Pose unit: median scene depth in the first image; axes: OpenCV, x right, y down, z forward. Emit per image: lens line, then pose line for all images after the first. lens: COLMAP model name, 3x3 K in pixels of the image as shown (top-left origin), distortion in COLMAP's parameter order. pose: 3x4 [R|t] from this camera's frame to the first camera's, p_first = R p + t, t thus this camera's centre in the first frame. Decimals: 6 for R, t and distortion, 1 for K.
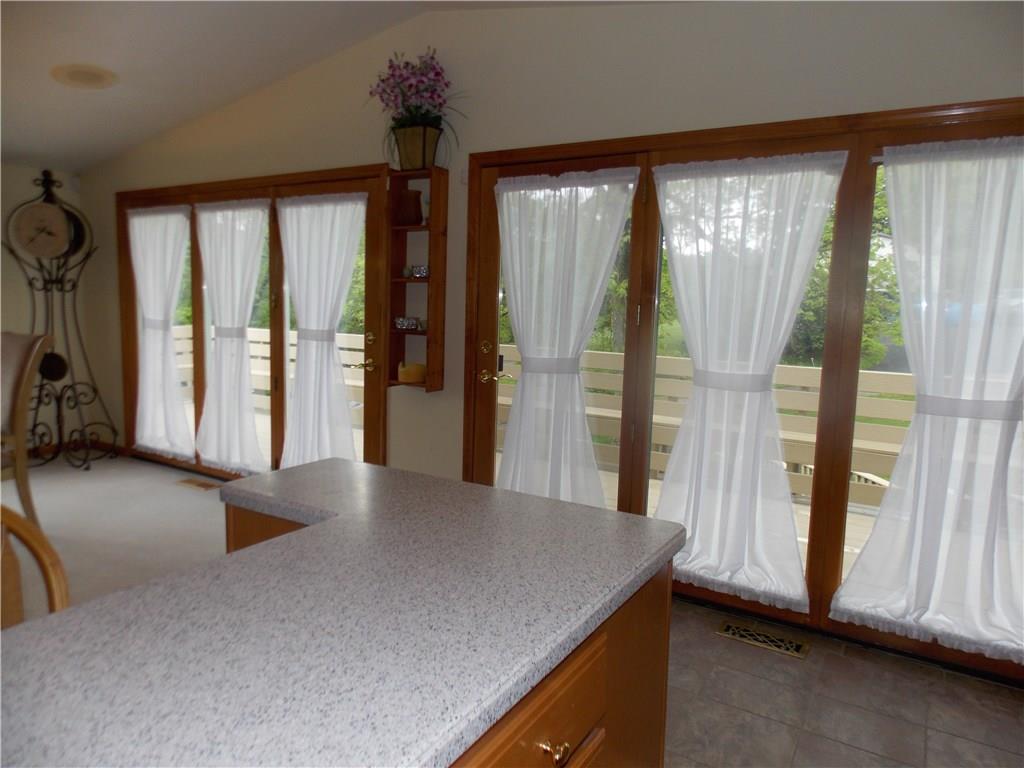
lens RADIAL K [[680.9, 0, 511.5], [0, 680.9, 383.8], [0, 0, 1]] dist [0.011318, -0.003652]
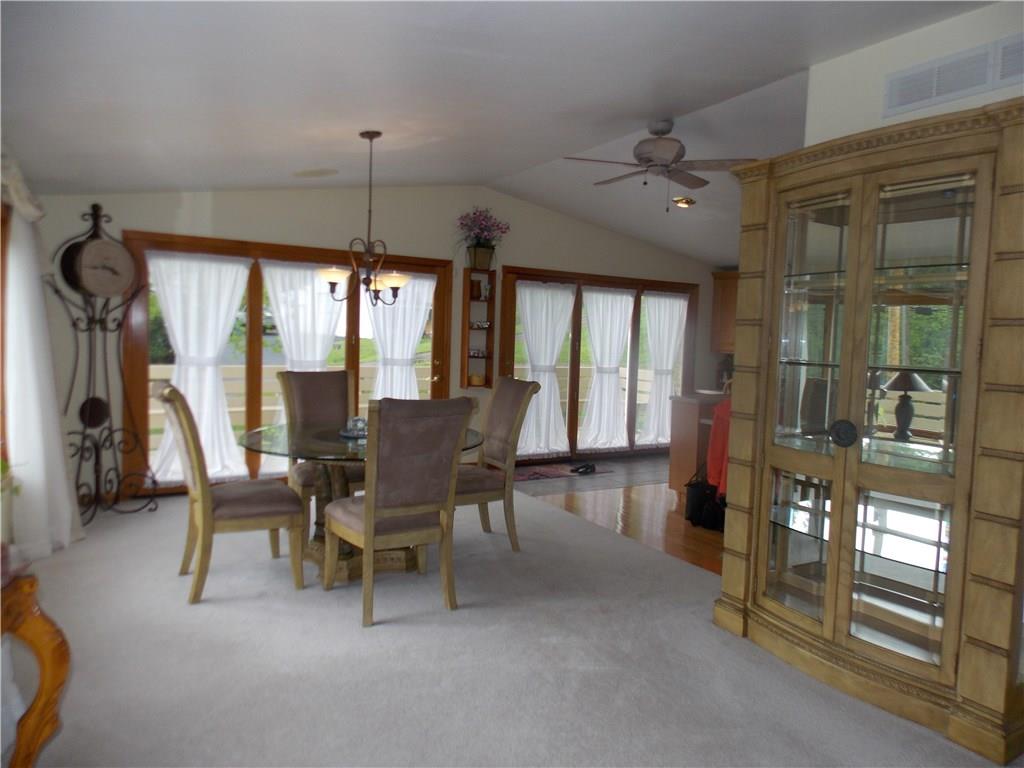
lens RADIAL K [[680.9, 0, 508.2], [0, 680.9, 382.9], [0, 0, 1]] dist [0.011318, -0.003652]
pose [[0.461651, -0.079555, 0.883487, -1.664197], [0.081488, 0.995562, 0.047067, -0.084384], [-0.883311, 0.050266, 0.466085, 0.084274]]
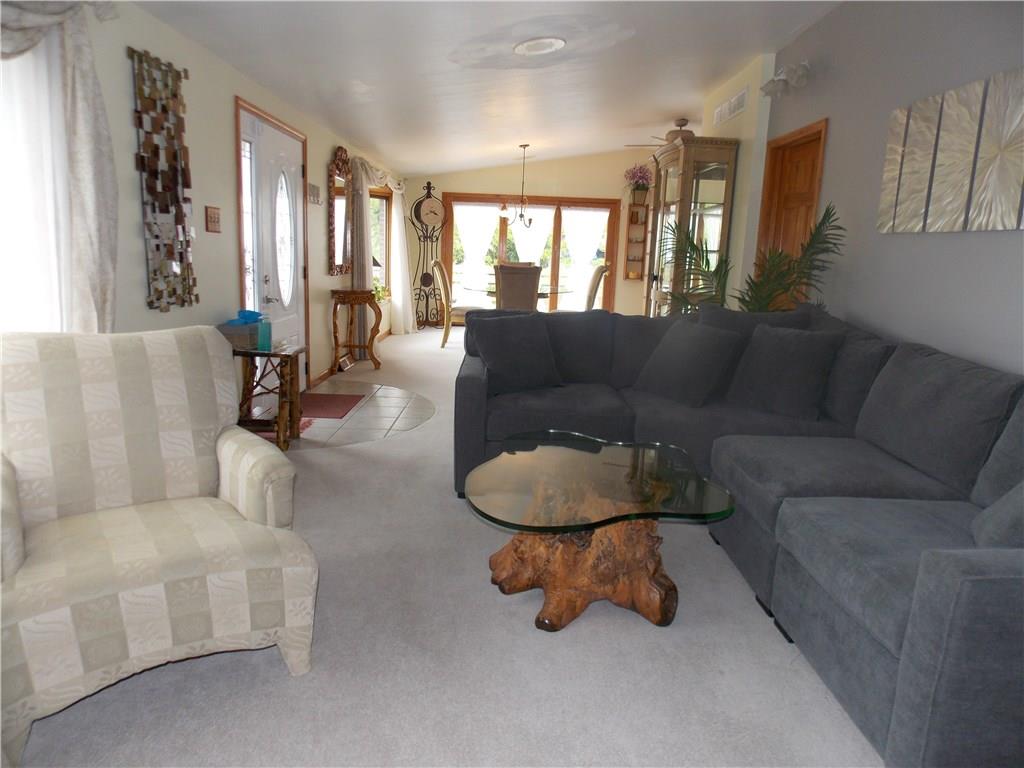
lens RADIAL K [[680.9, 0, 511.0], [0, 680.9, 379.4], [0, 0, 1]] dist [0.011318, -0.003652]
pose [[0.848337, -0.096484, 0.520591, -2.078494], [0.046897, 0.993084, 0.107632, 0.085946], [-0.527376, -0.066894, 0.846995, -1.170407]]
